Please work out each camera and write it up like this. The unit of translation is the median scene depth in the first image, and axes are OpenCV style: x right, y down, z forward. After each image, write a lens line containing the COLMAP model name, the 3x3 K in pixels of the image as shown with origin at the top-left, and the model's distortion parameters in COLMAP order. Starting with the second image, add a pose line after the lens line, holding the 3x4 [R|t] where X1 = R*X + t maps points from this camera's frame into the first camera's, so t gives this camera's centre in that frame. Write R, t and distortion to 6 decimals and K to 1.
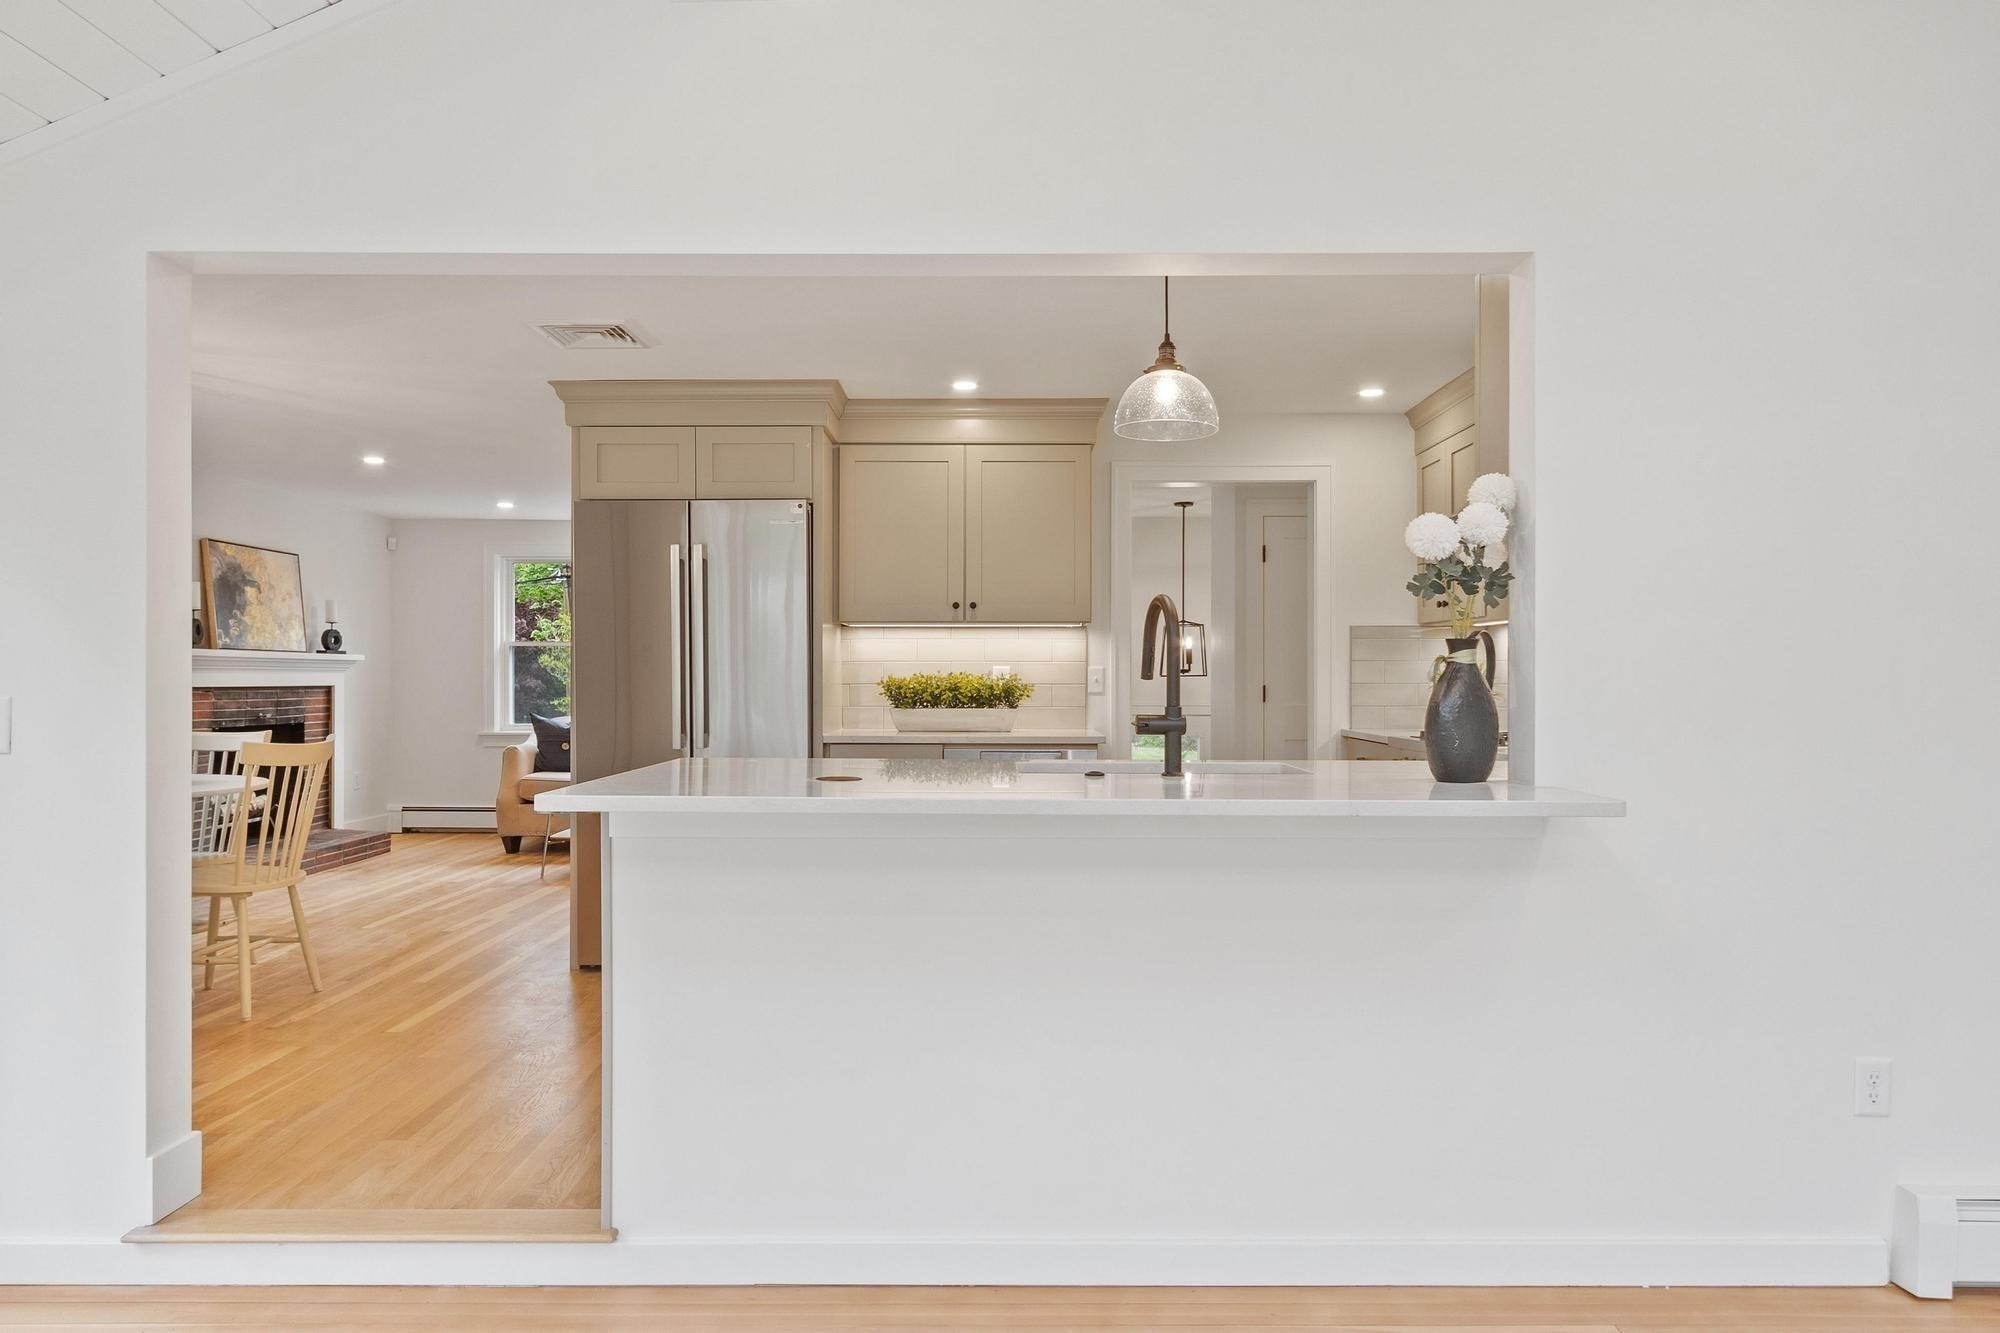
lens RADIAL K [[1273.1, 0, 1004.6], [0, 1273.1, 677.0], [0, 0, 1]] dist [0.003943, -0.000168]
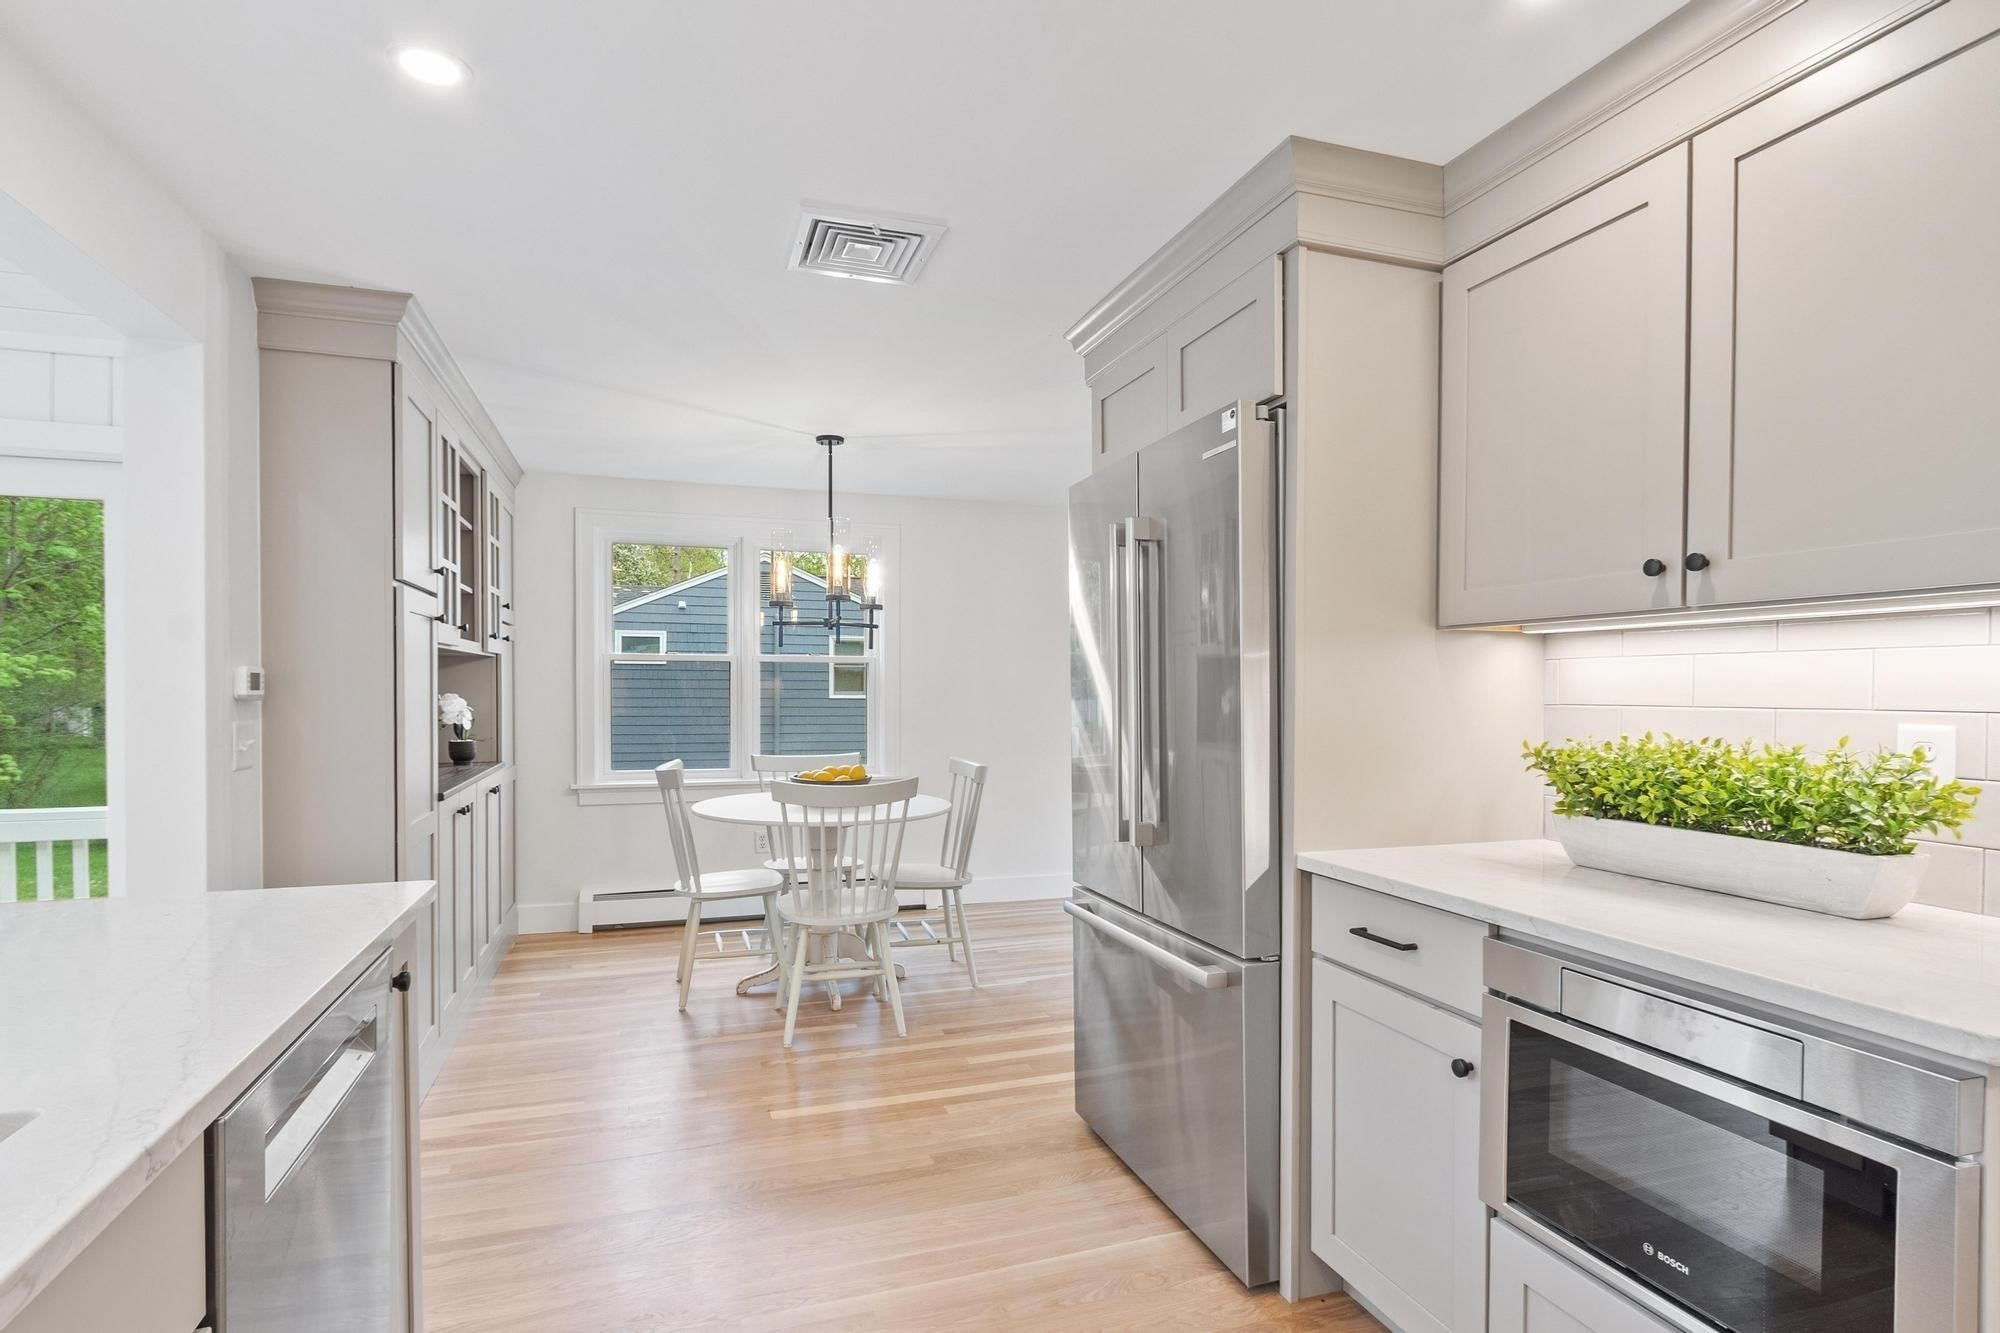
lens RADIAL K [[1015.1, 0, 991.0], [0, 1015.1, 670.8], [0, 0, 1]] dist [-0.001229, -0.000604]
pose [[0.319995, -0.016608, -0.947274, 0.184672], [-0.004498, 0.999808, -0.019048, -0.018989], [0.947409, 0.010356, 0.319859, 0.715291]]
